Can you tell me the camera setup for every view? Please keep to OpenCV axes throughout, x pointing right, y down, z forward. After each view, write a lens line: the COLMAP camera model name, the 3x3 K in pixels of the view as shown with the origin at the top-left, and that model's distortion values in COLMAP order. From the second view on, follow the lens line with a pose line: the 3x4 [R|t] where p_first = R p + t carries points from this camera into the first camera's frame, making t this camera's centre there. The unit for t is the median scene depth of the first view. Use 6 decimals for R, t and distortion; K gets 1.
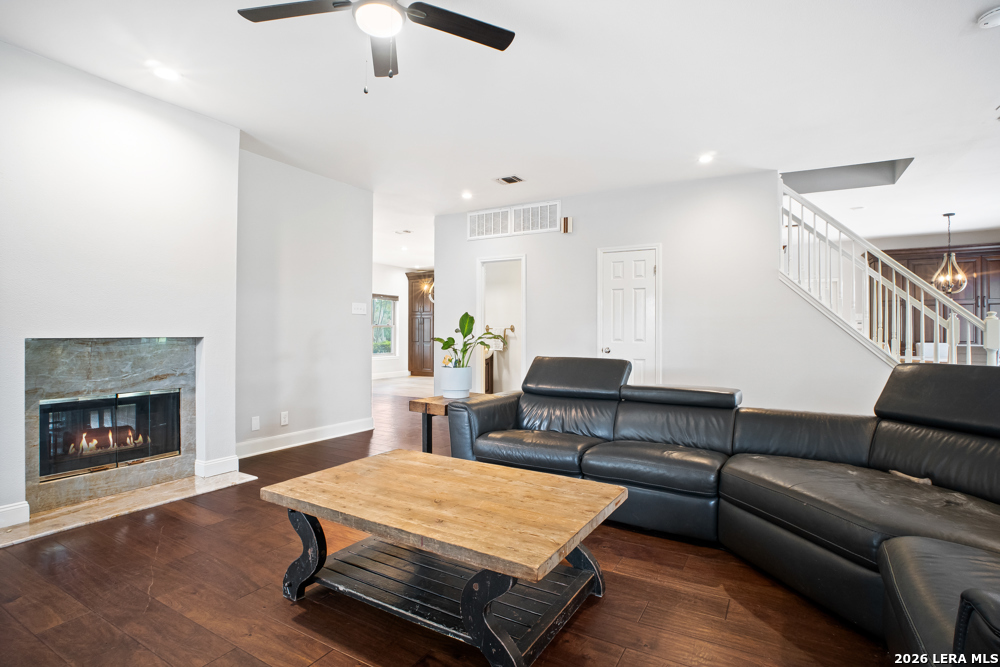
lens RADIAL K [[486.7, 0, 500.0], [0, 486.7, 333.5], [0, 0, 1]] dist [-0.020988, 0.001176]
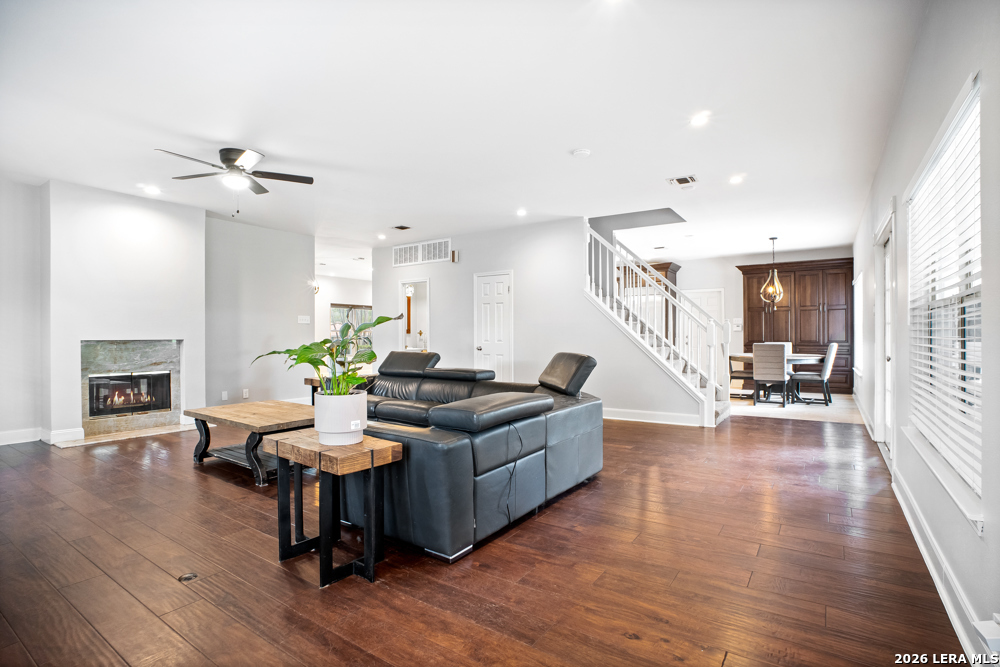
lens RADIAL K [[474.1, 0, 484.3], [0, 474.1, 340.0], [0, 0, 1]] dist [-0.015435, 0.000112]
pose [[0.996279, -0.005798, -0.085995, 0.536610], [0.006269, 0.999967, 0.005206, 0.006555], [0.085962, -0.005726, 0.996282, -0.504610]]
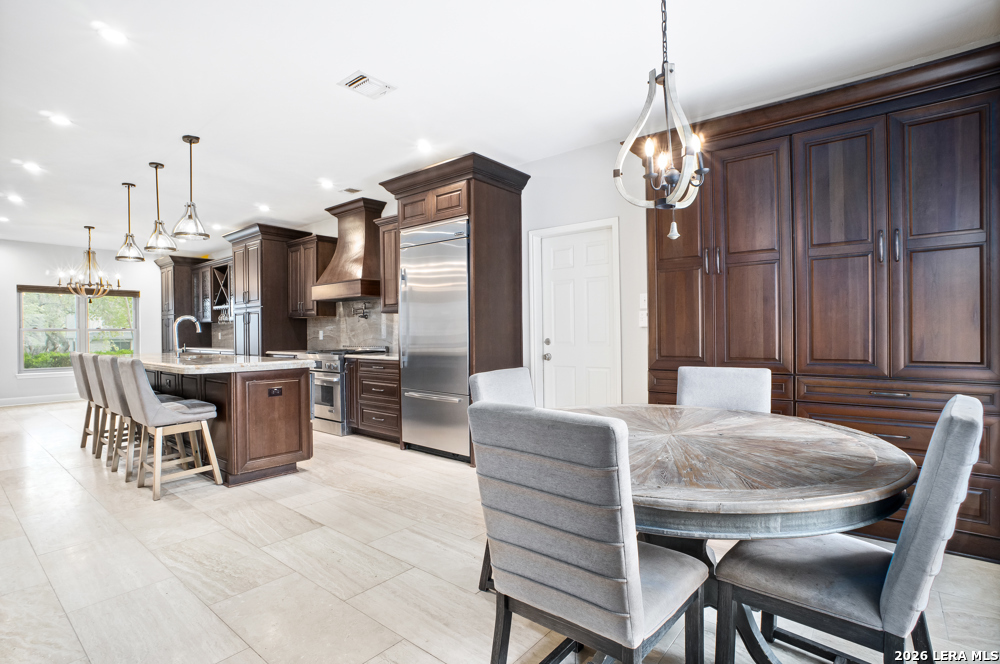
lens RADIAL K [[474.1, 0, 484.3], [0, 474.1, 338.5], [0, 0, 1]] dist [-0.015435, 0.000112]
pose [[0.986058, -0.008318, -0.166192, 1.578316], [0.009771, 0.999921, 0.007929, -0.010331], [0.166113, -0.009442, 0.986062, 1.255841]]
